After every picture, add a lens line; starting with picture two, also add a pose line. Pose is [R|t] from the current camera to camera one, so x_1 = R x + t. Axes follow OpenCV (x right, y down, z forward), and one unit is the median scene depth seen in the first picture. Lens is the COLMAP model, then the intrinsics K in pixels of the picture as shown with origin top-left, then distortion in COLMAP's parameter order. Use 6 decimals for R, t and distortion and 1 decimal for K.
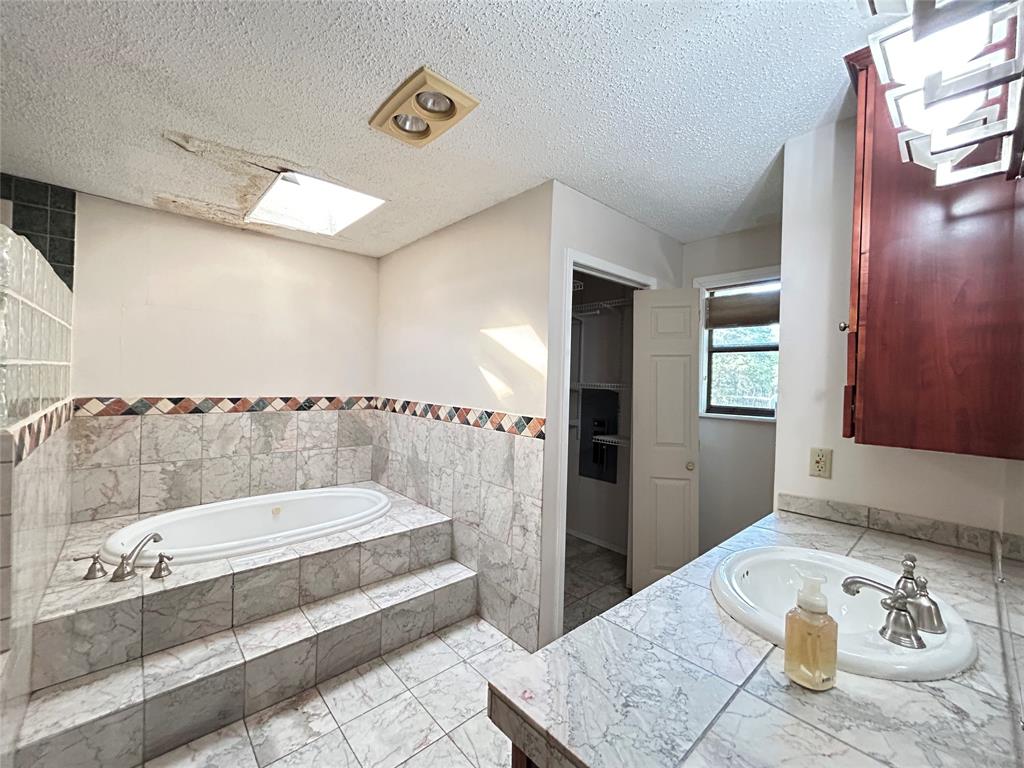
lens RADIAL K [[414.9, 0, 509.2], [0, 414.9, 380.8], [0, 0, 1]] dist [-0.000697, 0.000185]
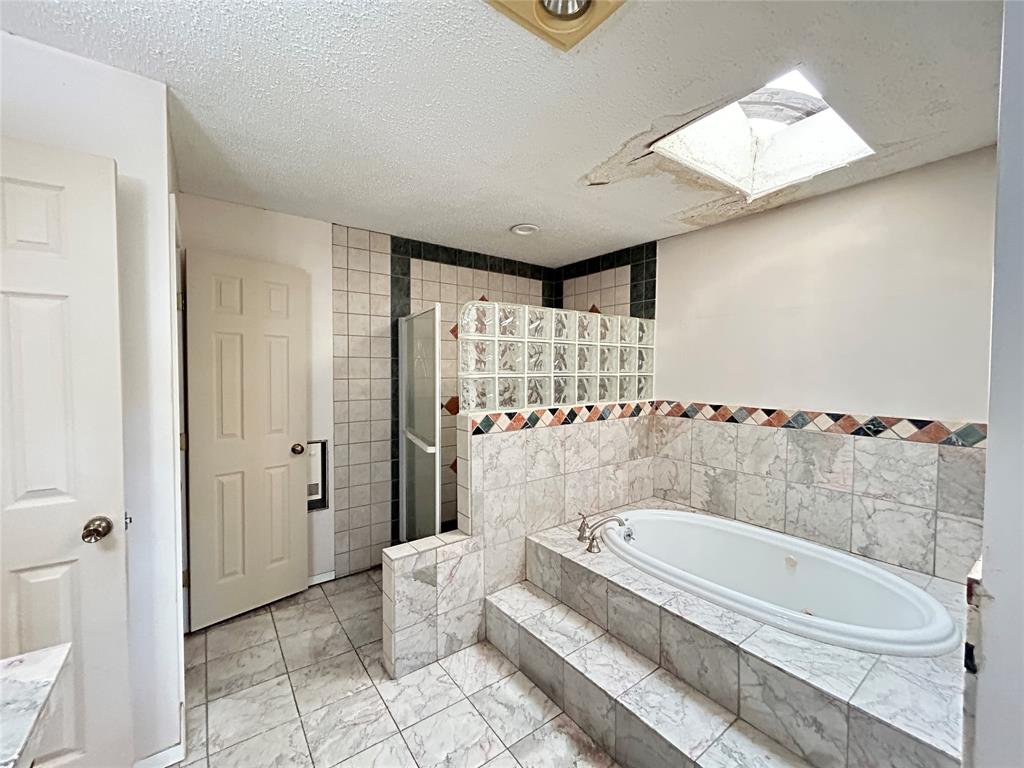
lens RADIAL K [[414.9, 0, 508.1], [0, 414.9, 381.4], [0, 0, 1]] dist [-0.000697, 0.000185]
pose [[-0.097630, -0.001865, -0.995221, 0.260577], [-0.009916, 0.999950, -0.000901, -0.010849], [0.995173, 0.009781, -0.097644, 0.597887]]
